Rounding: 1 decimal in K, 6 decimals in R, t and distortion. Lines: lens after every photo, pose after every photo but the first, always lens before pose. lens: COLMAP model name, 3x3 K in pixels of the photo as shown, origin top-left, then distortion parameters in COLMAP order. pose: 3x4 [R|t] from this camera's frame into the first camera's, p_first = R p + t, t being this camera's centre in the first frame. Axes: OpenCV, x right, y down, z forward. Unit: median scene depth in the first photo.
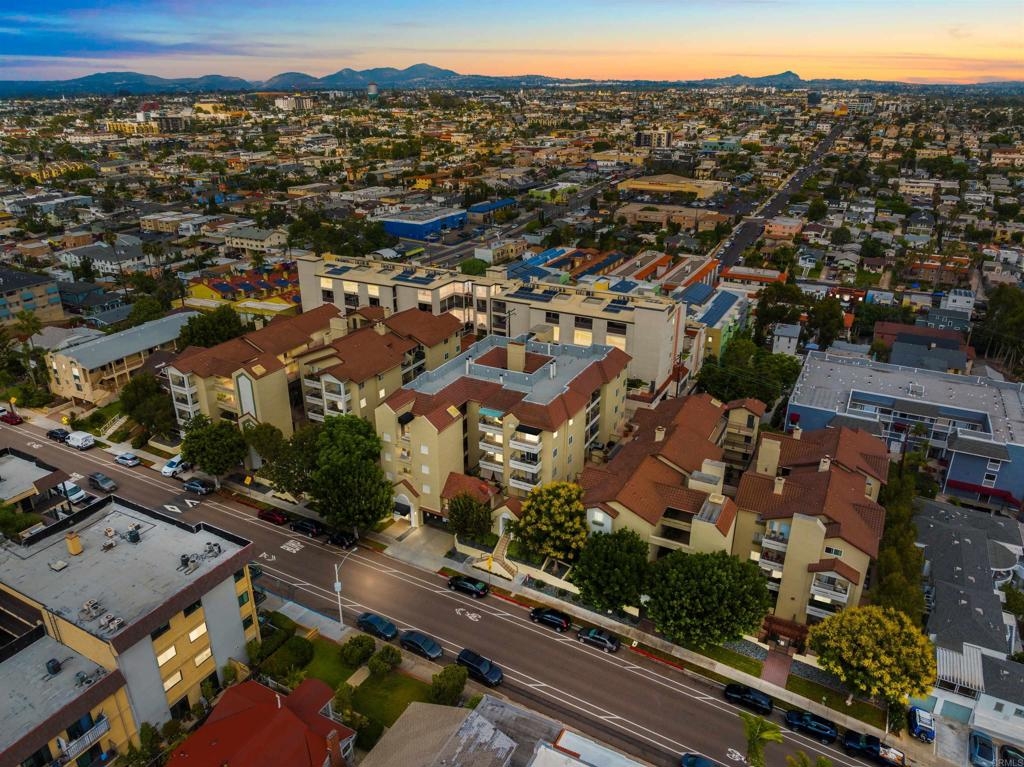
lens RADIAL K [[710.3, 0, 512.0], [0, 710.3, 383.5], [0, 0, 1]] dist [-0.040920, -0.000872]
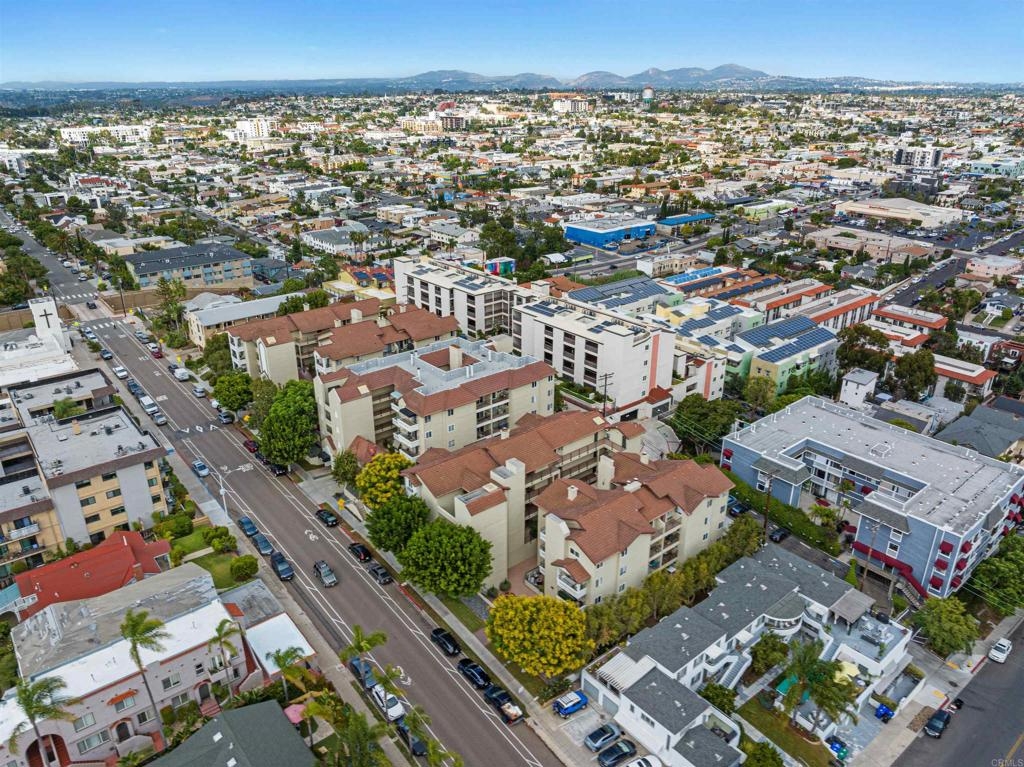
lens RADIAL K [[710.3, 0, 512.0], [0, 710.3, 383.5], [0, 0, 1]] dist [-0.040920, -0.000872]
pose [[0.924094, 0.147101, -0.352719, 0.148767], [-0.147073, 0.988756, 0.027042, -0.011144], [0.352731, 0.026886, 0.935338, -0.028539]]
